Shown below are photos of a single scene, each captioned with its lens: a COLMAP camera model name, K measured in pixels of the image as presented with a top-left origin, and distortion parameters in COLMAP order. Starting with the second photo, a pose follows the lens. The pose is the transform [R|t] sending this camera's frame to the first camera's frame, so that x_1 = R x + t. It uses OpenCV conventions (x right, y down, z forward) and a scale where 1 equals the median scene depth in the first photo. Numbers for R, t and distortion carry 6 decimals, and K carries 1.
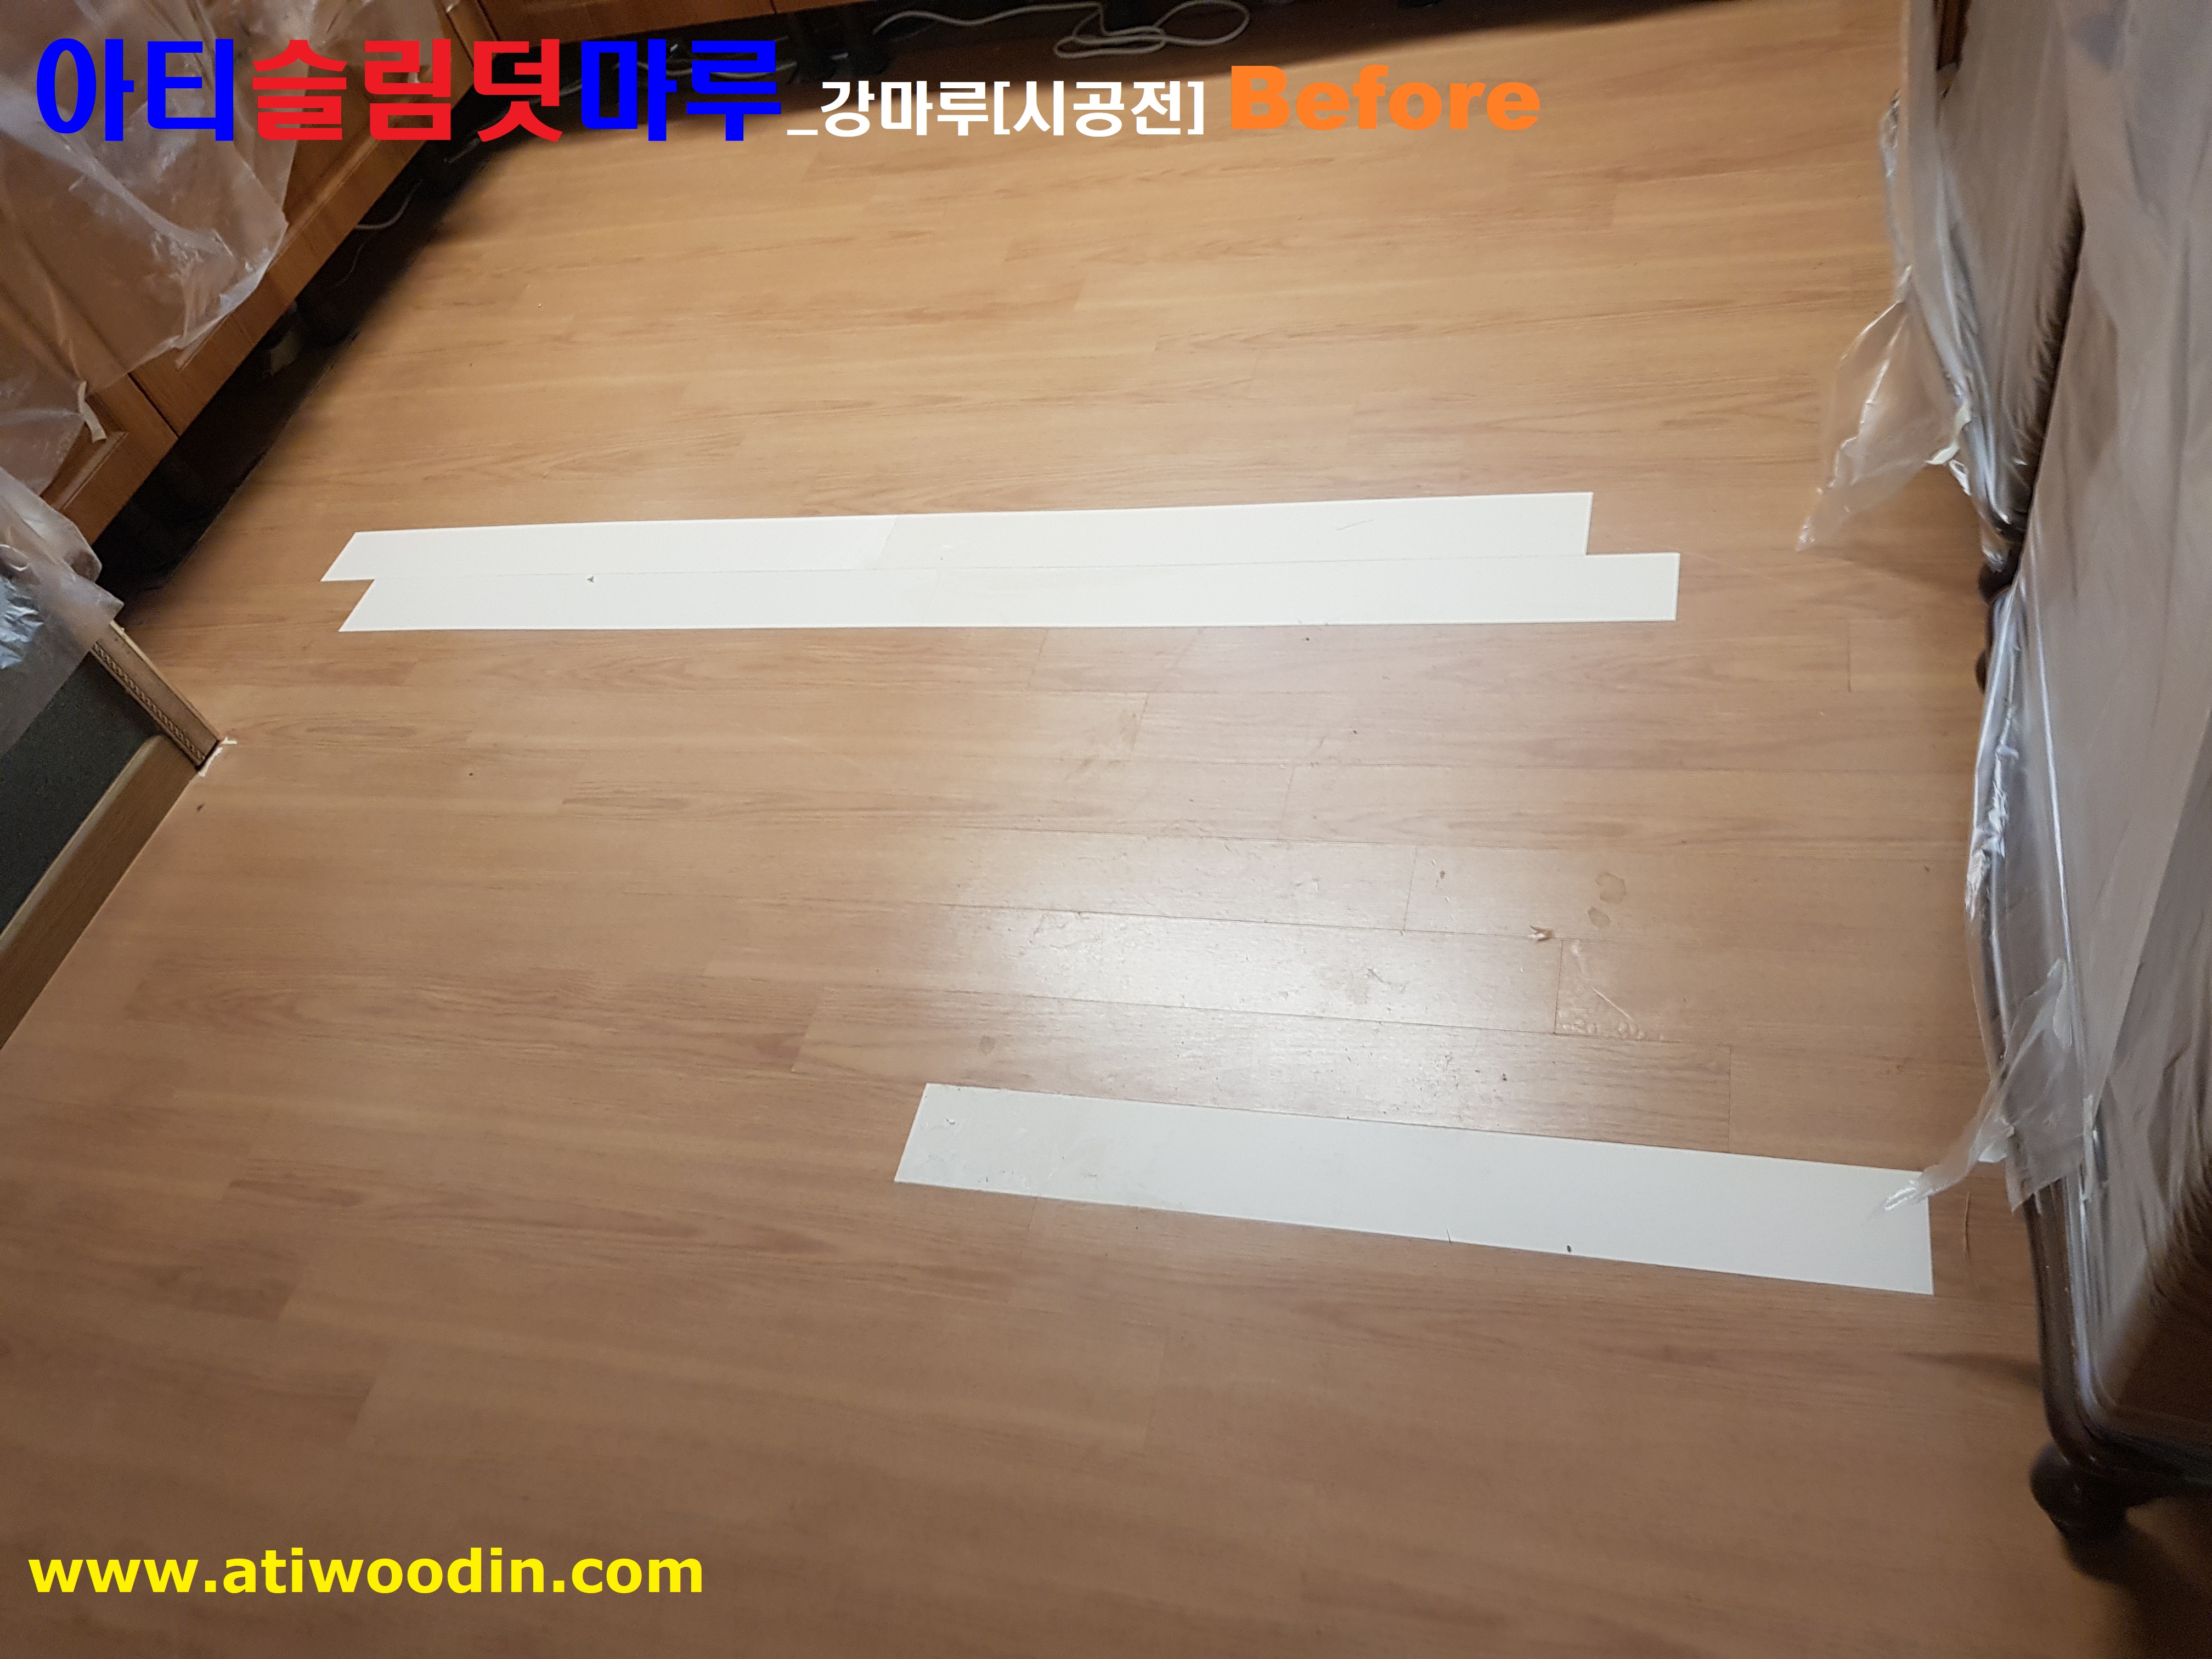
lens RADIAL K [[1660.5, 0, 1204.2], [0, 1660.5, 831.1], [0, 0, 1]] dist [0.070024, -0.151476]
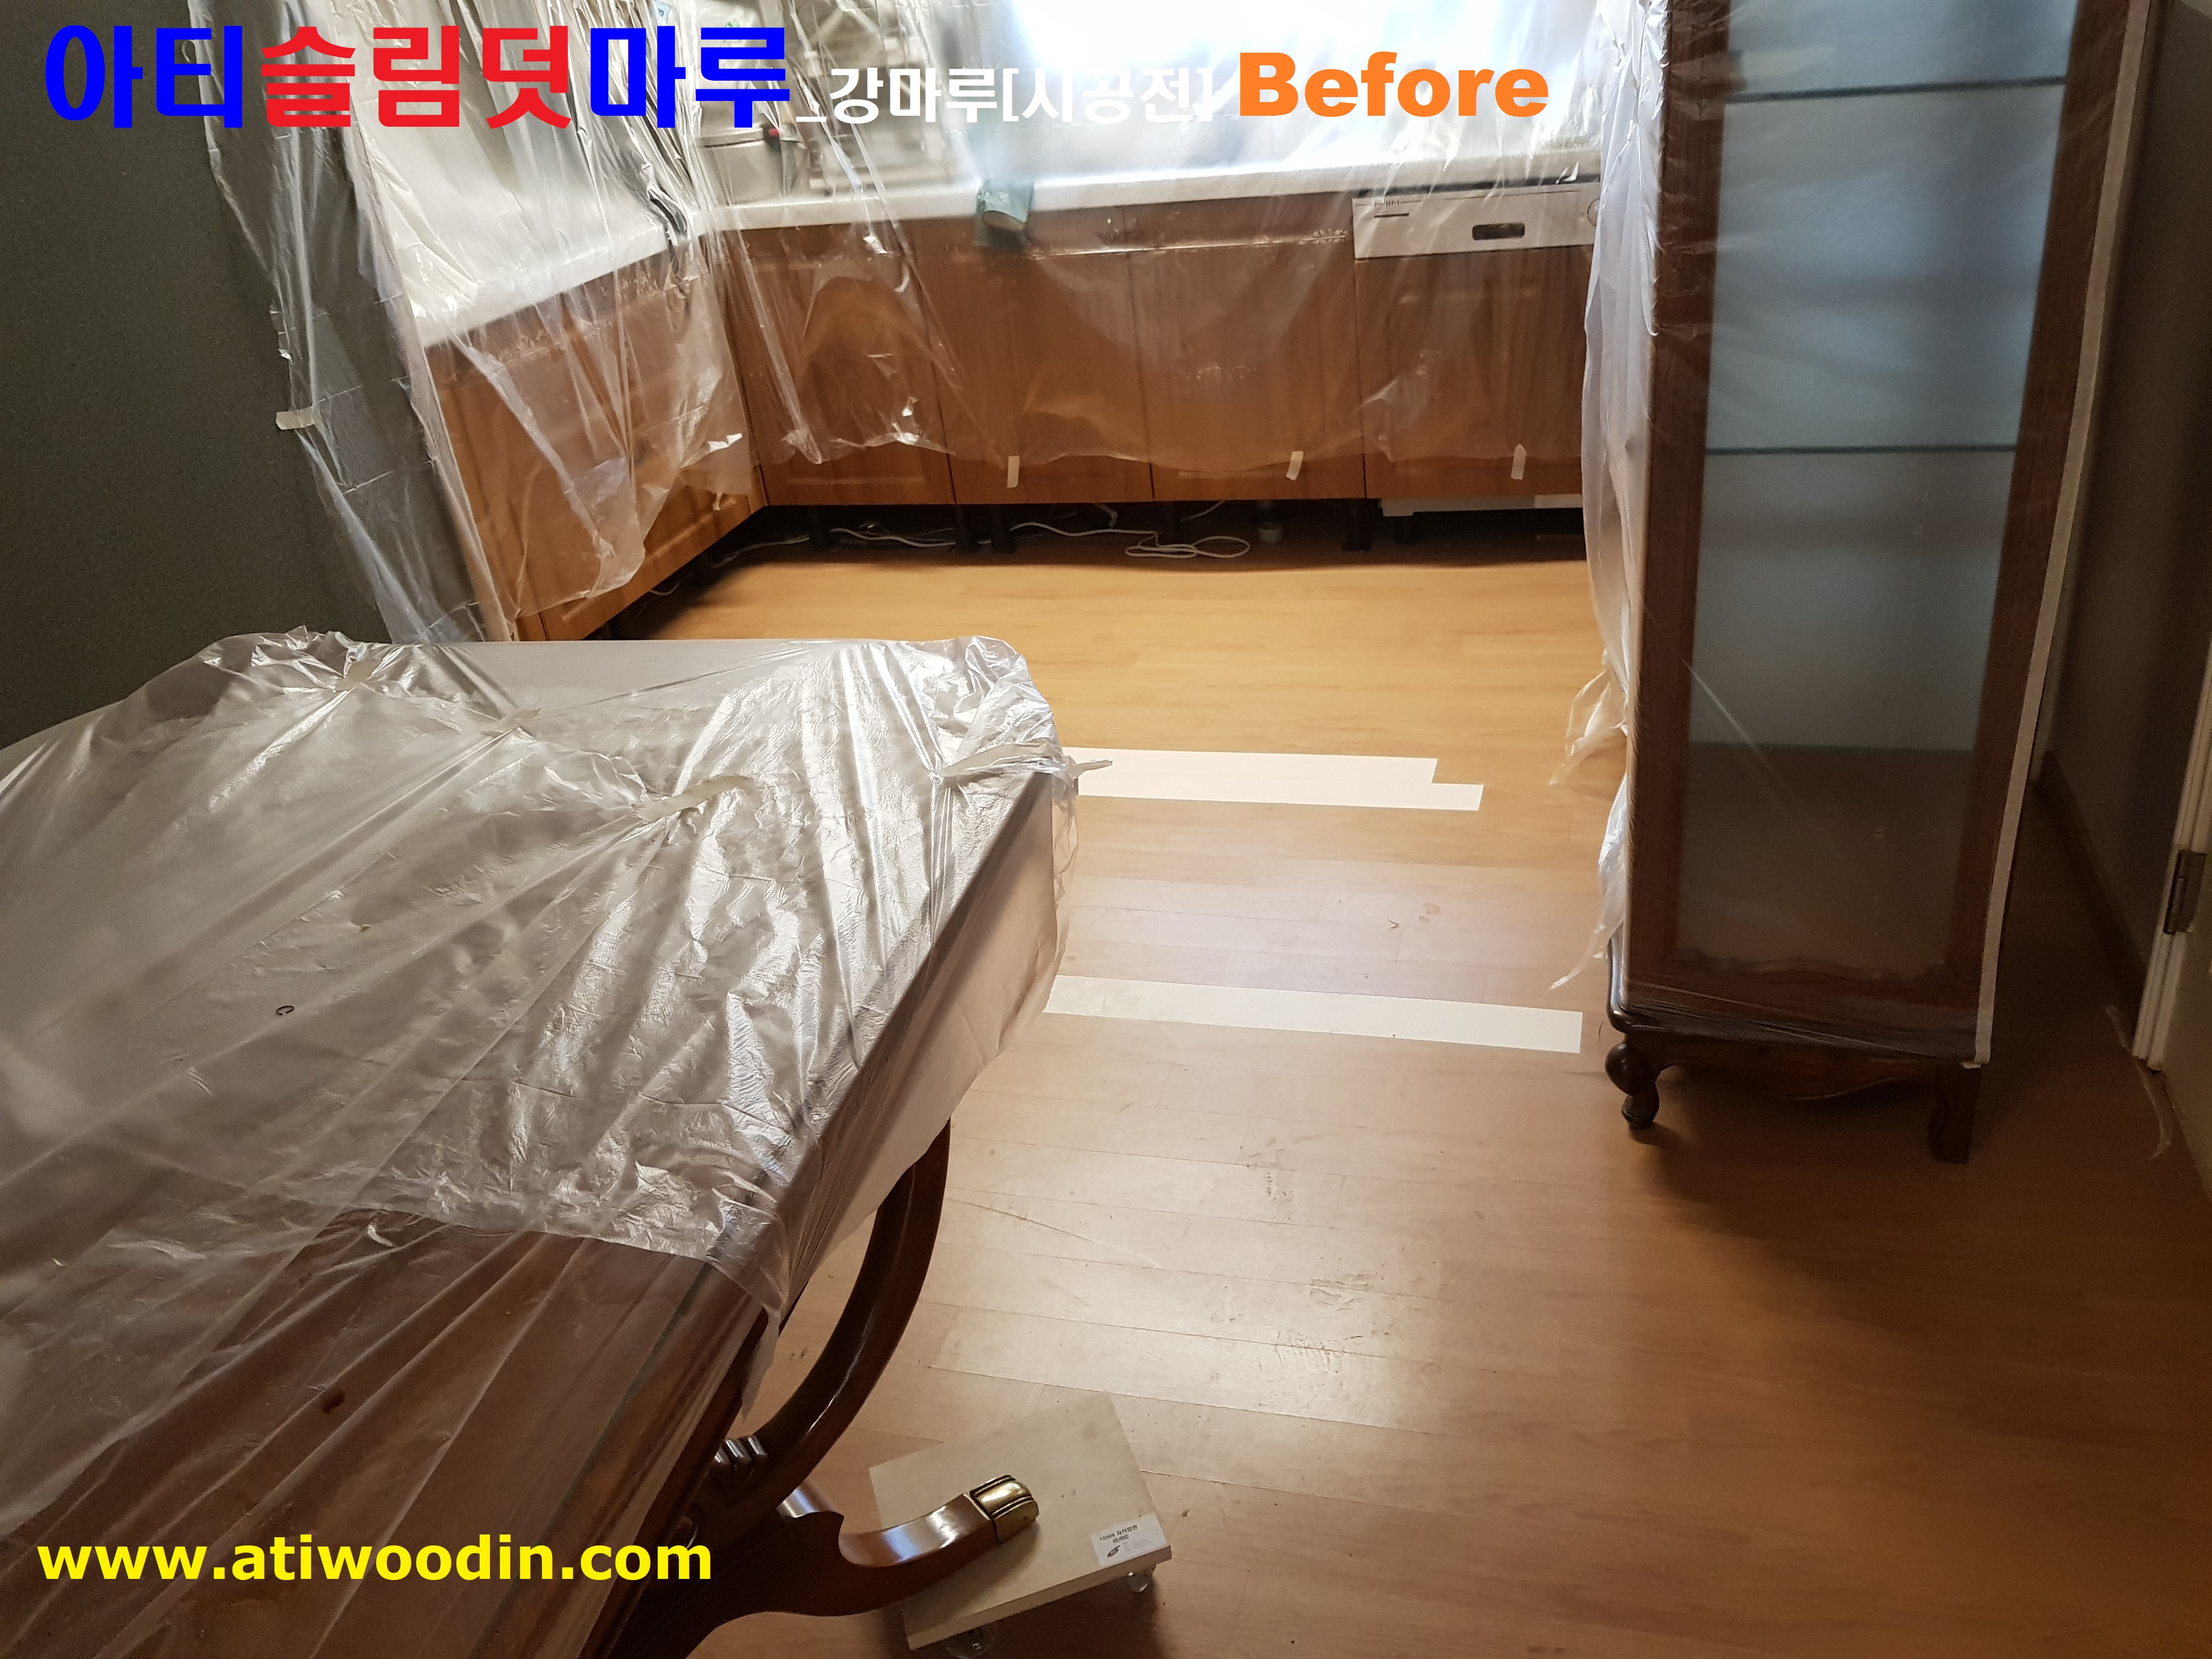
lens RADIAL K [[1789.4, 0, 1208.5], [0, 1789.4, 832.0], [0, 0, 1]] dist [0.058666, -0.181754]
pose [[0.990524, 0.129713, 0.045125, -0.080310], [-0.101387, 0.912273, -0.396836, 0.649805], [-0.092641, 0.388501, 0.916780, -0.675023]]
